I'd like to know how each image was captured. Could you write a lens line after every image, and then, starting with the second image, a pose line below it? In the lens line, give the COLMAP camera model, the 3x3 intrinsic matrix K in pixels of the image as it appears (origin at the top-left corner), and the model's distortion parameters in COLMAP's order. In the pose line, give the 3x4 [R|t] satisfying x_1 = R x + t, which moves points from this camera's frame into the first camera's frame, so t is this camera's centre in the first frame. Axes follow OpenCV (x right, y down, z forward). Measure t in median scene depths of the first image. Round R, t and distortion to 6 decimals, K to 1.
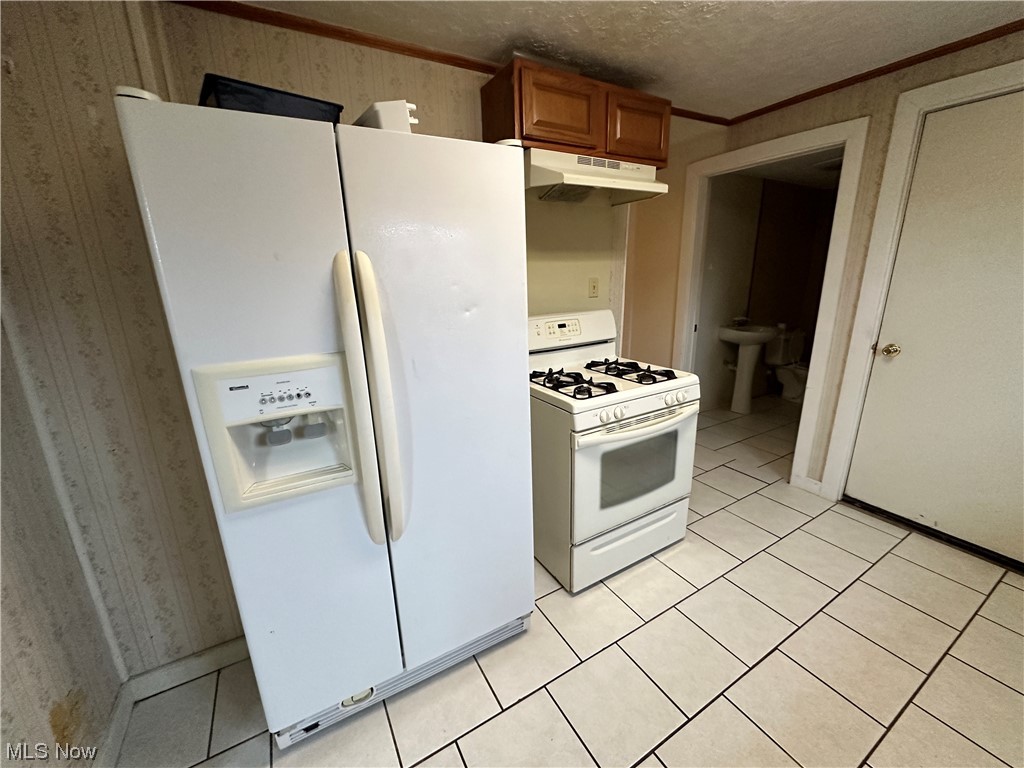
lens RADIAL K [[410.0, 0, 512.0], [0, 410.0, 384.0], [0, 0, 1]] dist [0.001025, 0.000015]
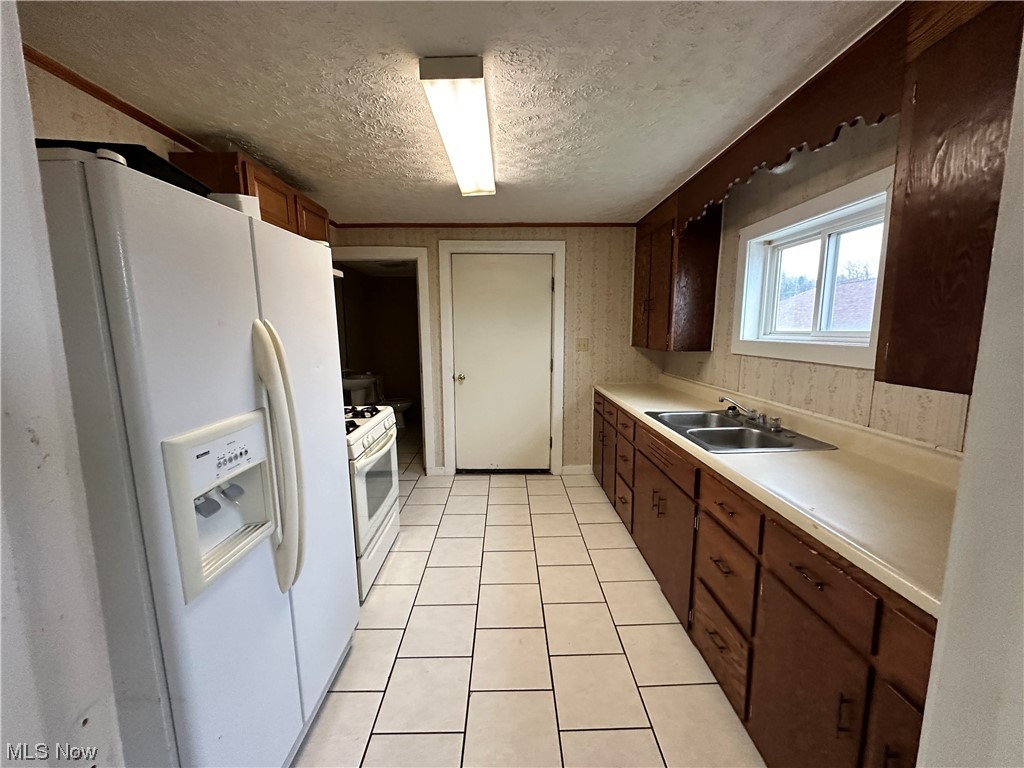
lens RADIAL K [[410.0, 0, 512.0], [0, 410.0, 384.0], [0, 0, 1]] dist [0.001025, 0.000015]
pose [[0.489993, -0.104592, 0.865429, -0.601365], [0.223863, 0.974579, -0.008965, 0.010199], [-0.842491, 0.198130, 0.500952, -0.072145]]
